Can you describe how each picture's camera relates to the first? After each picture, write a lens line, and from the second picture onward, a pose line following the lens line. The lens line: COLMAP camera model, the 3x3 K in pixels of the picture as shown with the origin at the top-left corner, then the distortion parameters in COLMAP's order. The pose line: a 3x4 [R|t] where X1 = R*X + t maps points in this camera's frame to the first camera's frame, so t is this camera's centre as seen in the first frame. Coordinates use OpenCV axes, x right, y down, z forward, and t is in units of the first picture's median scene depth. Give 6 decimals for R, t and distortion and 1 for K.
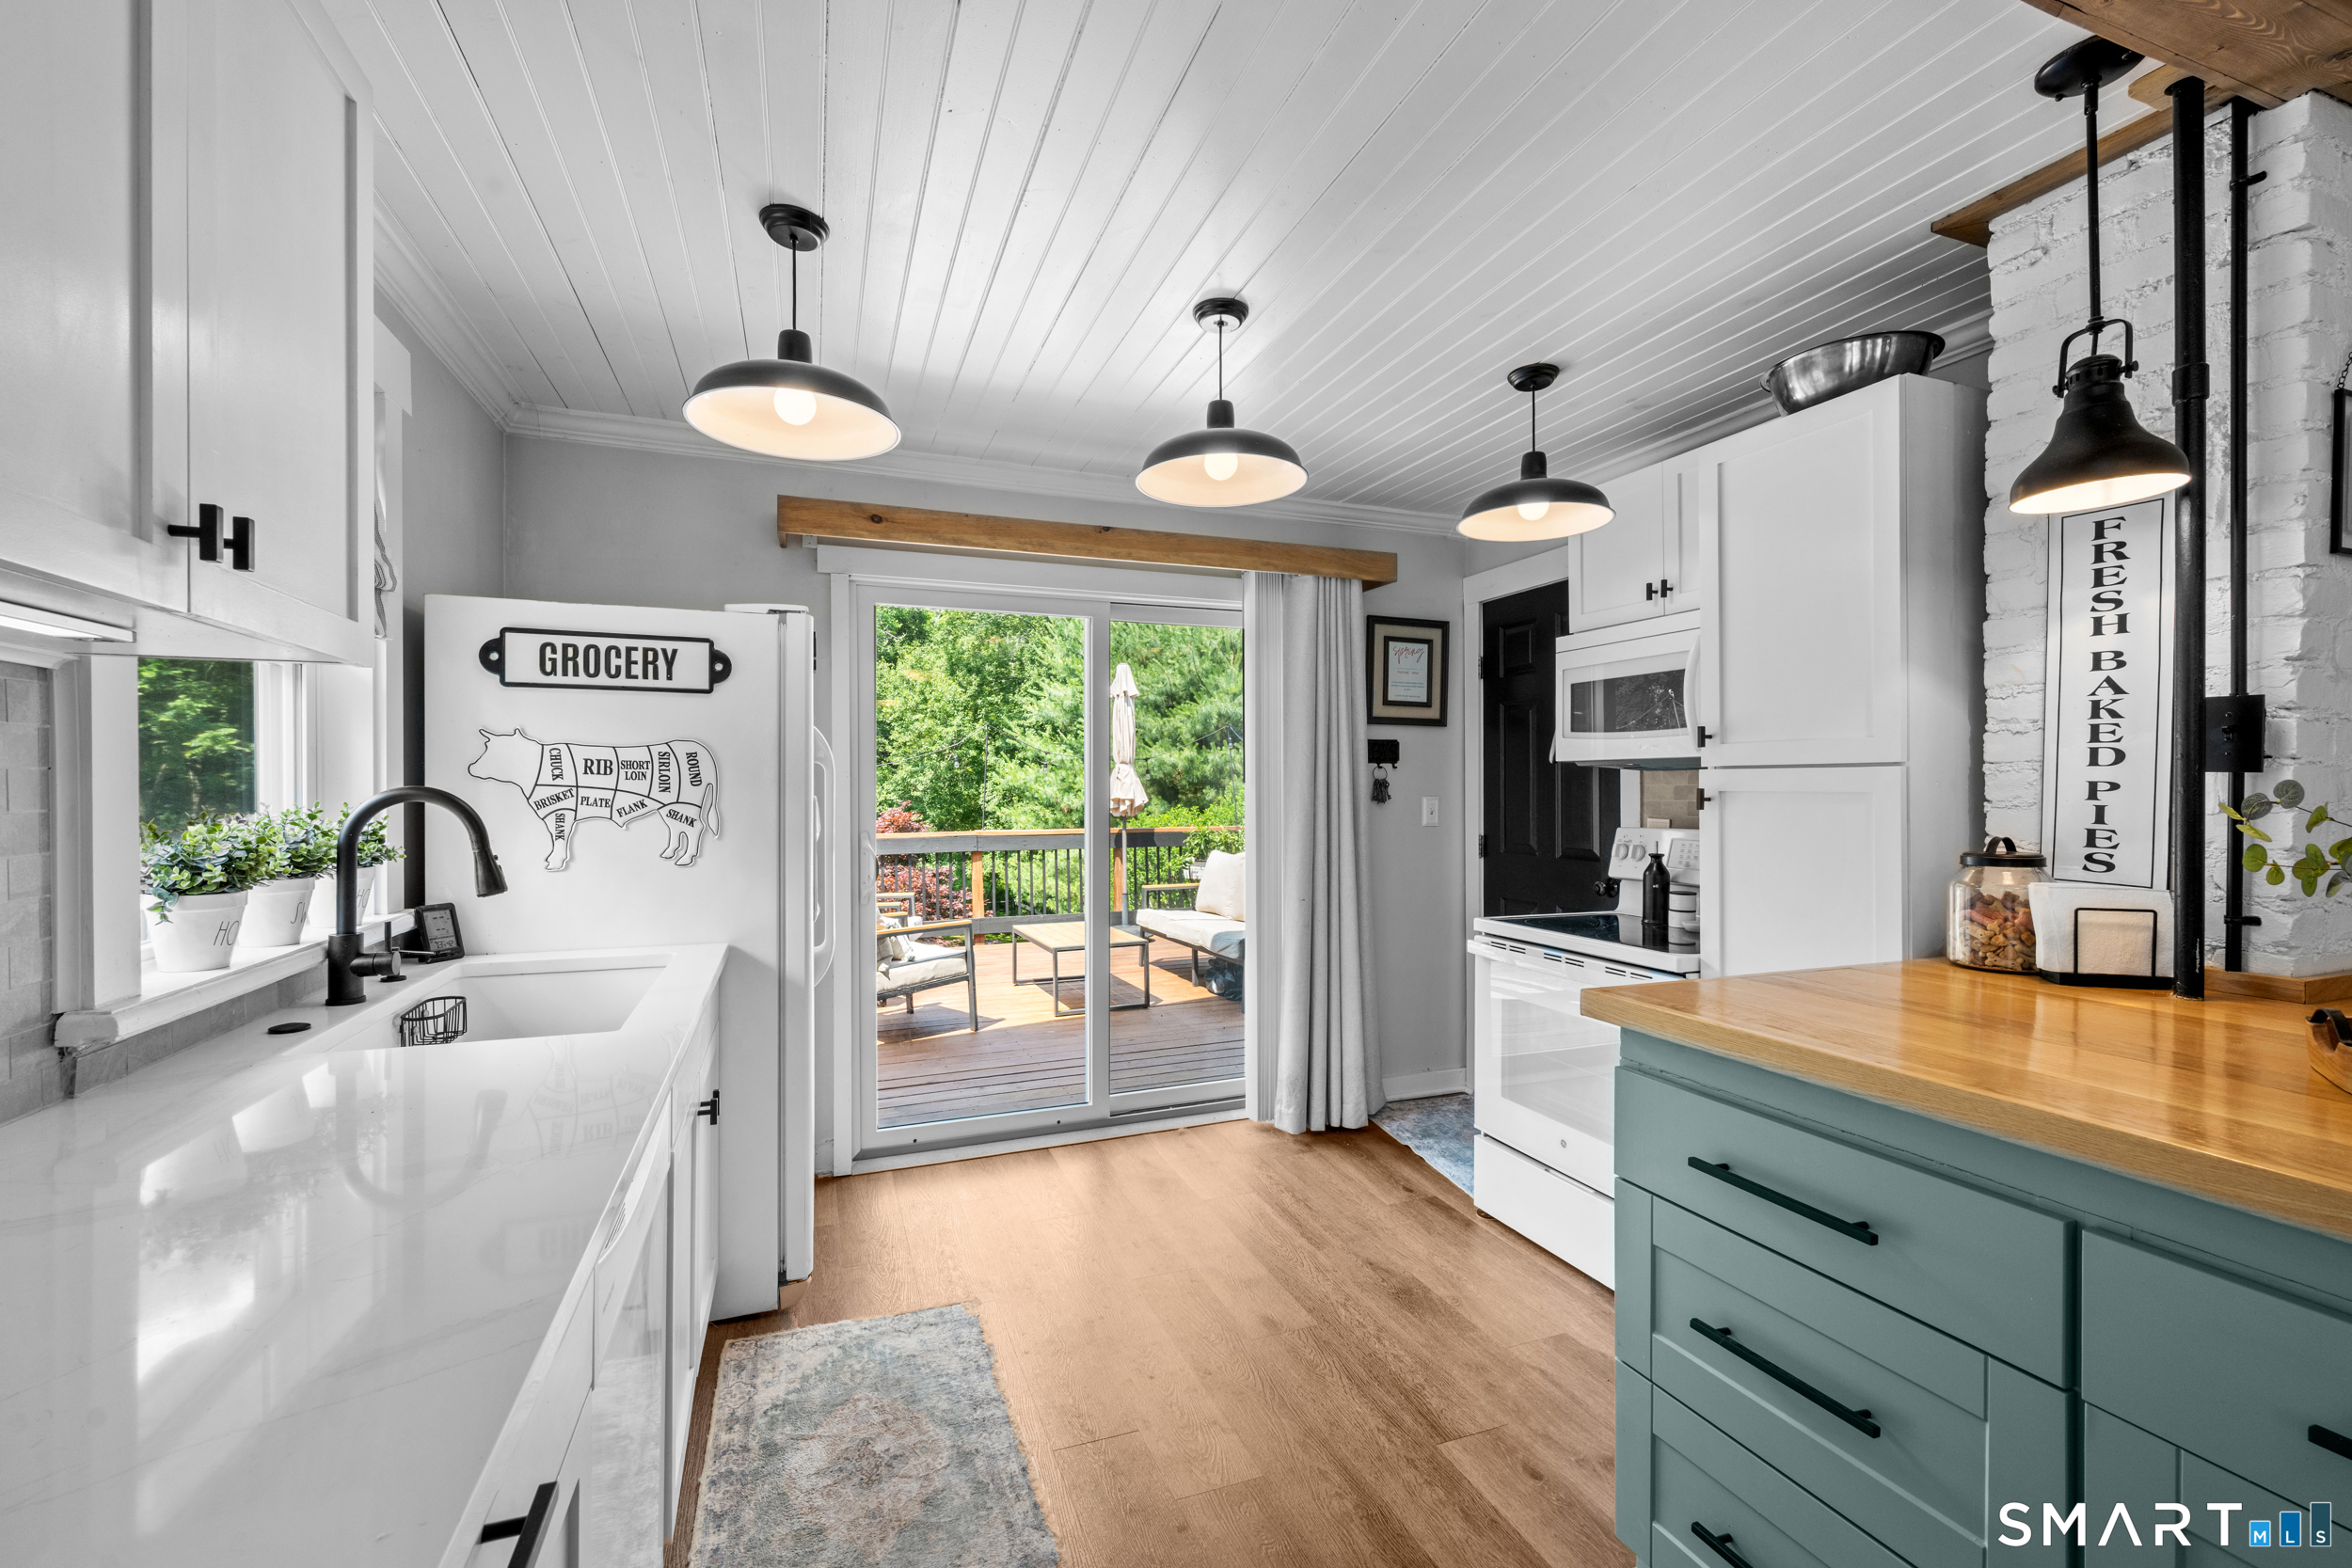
lens RADIAL K [[998.1, 0, 1179.4], [0, 998.1, 785.9], [0, 0, 1]] dist [0.000086, 0.000015]
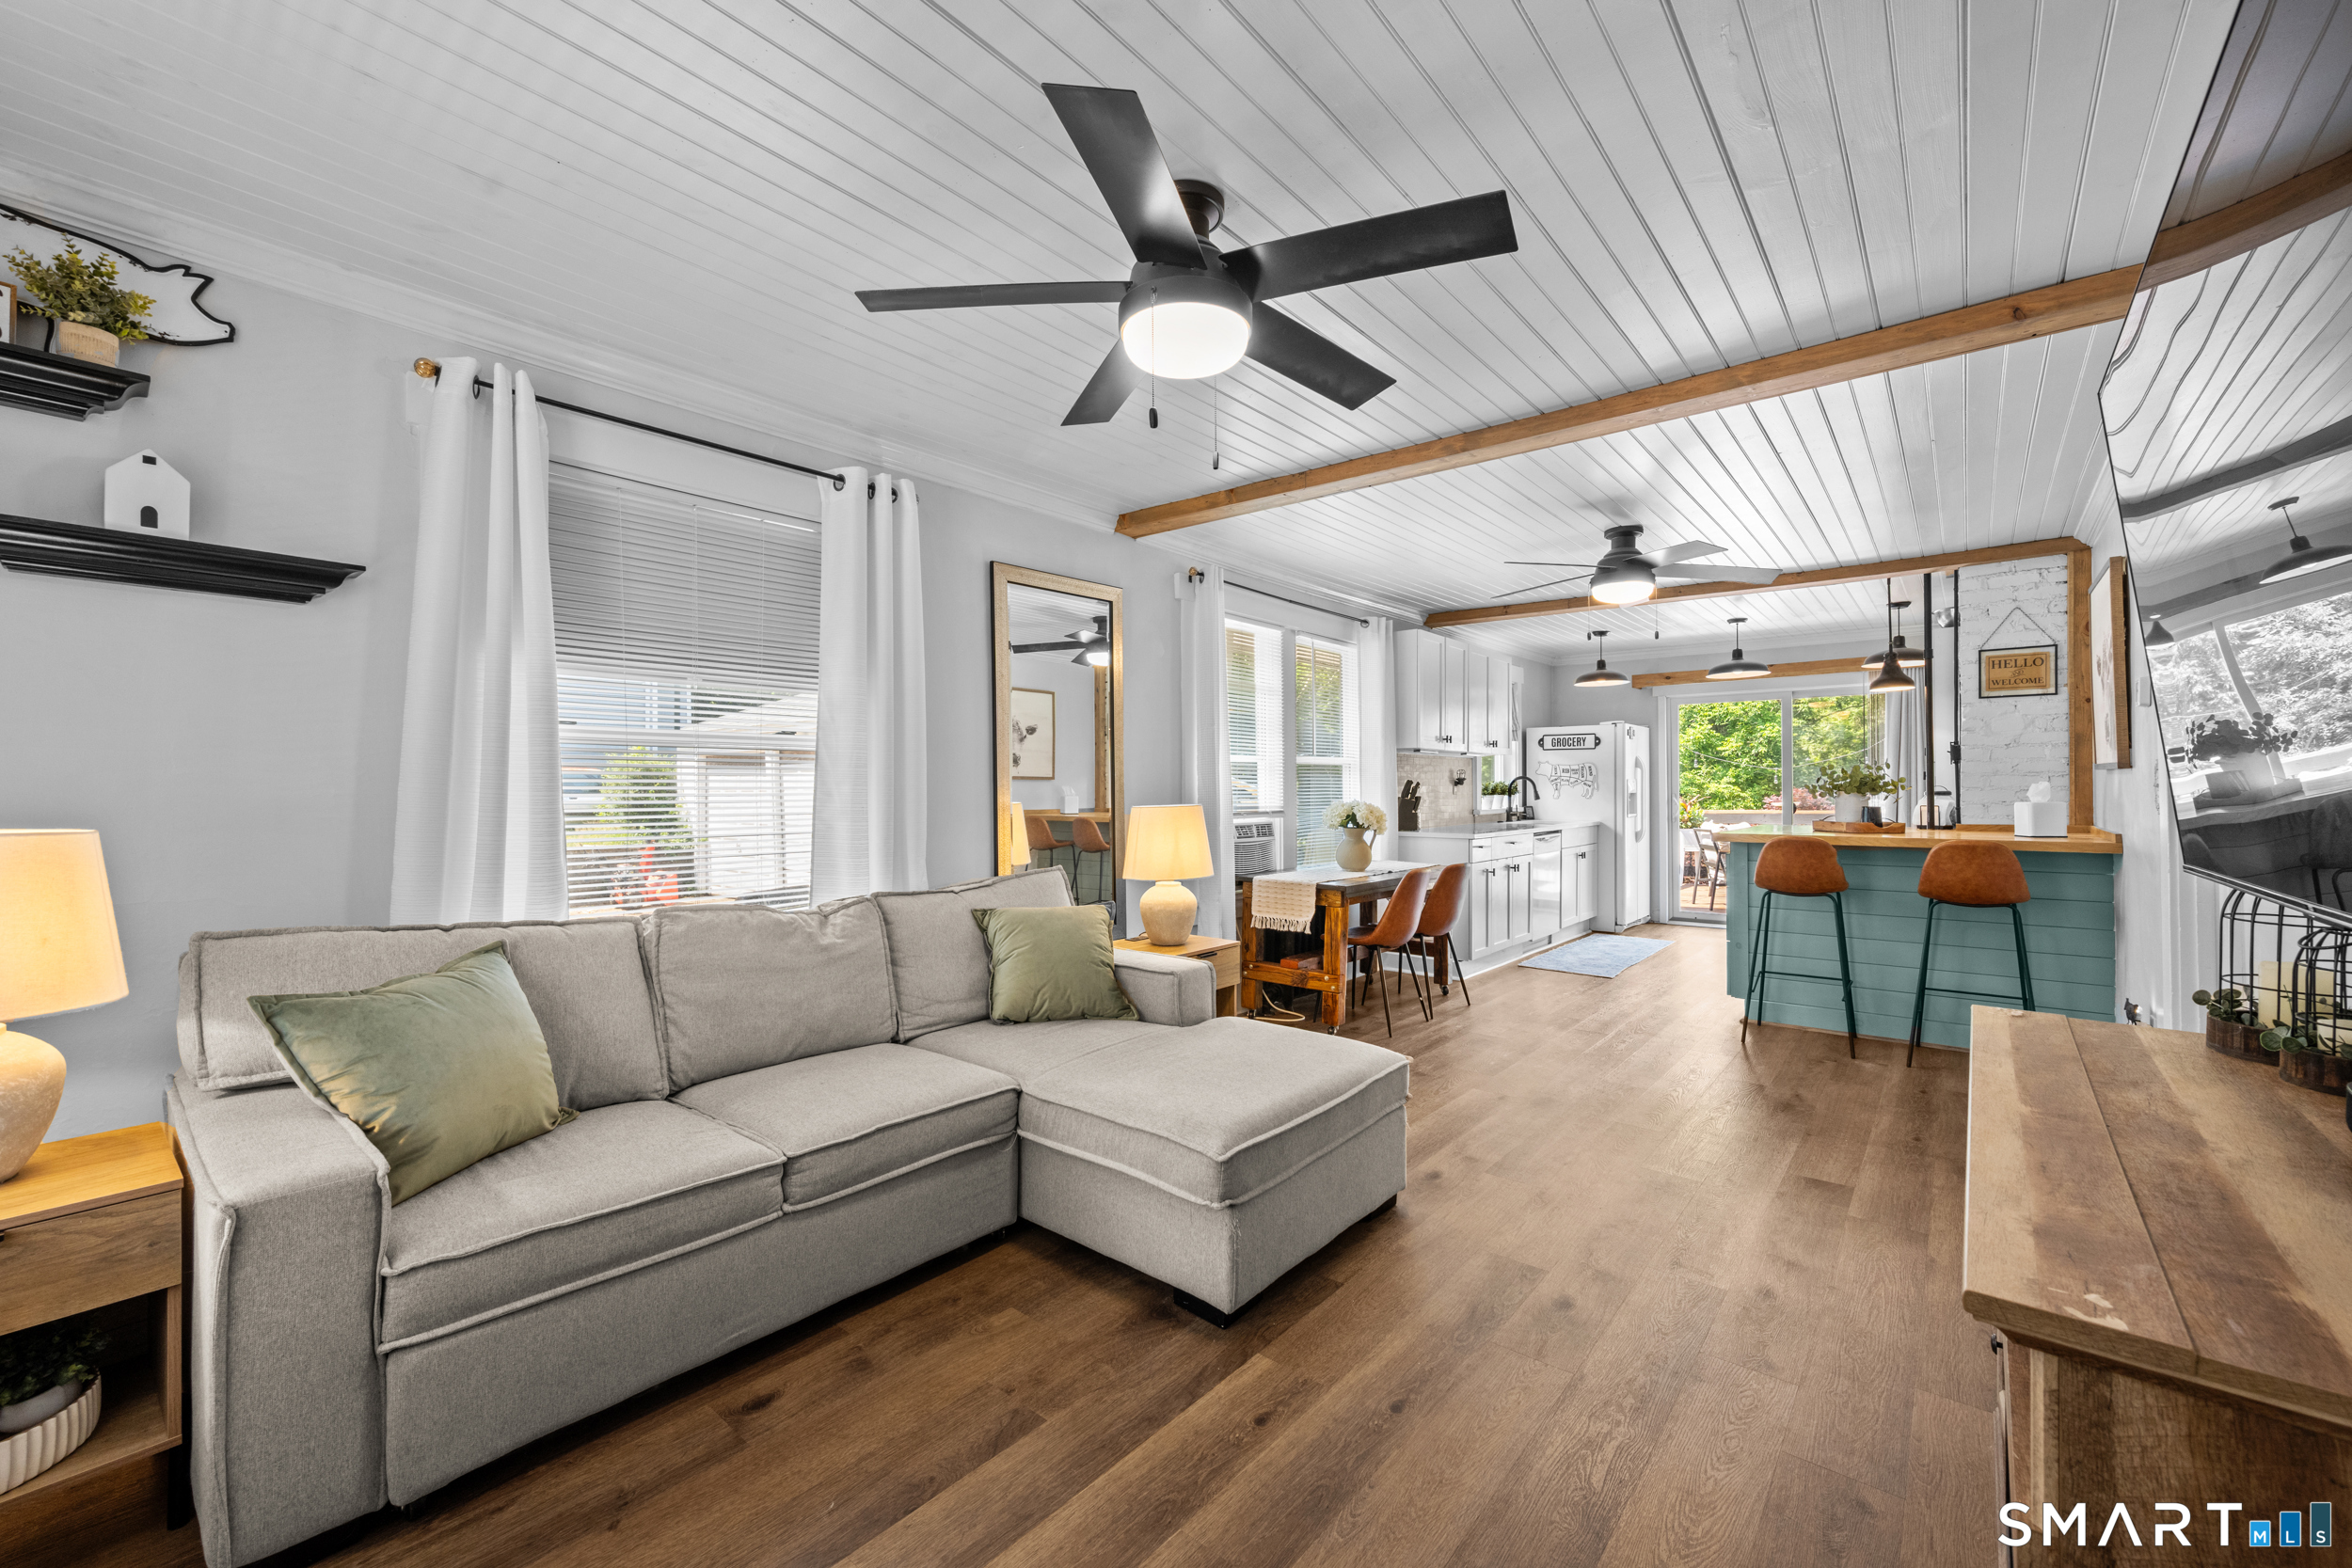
lens RADIAL K [[923.4, 0, 1170.4], [0, 923.4, 780.9], [0, 0, 1]] dist [0.001010, 0.000053]
pose [[0.482696, -0.005945, -0.875768, 0.230453], [0.001527, 0.999981, -0.005946, 0.004961], [0.875786, 0.001533, 0.482696, -0.261384]]
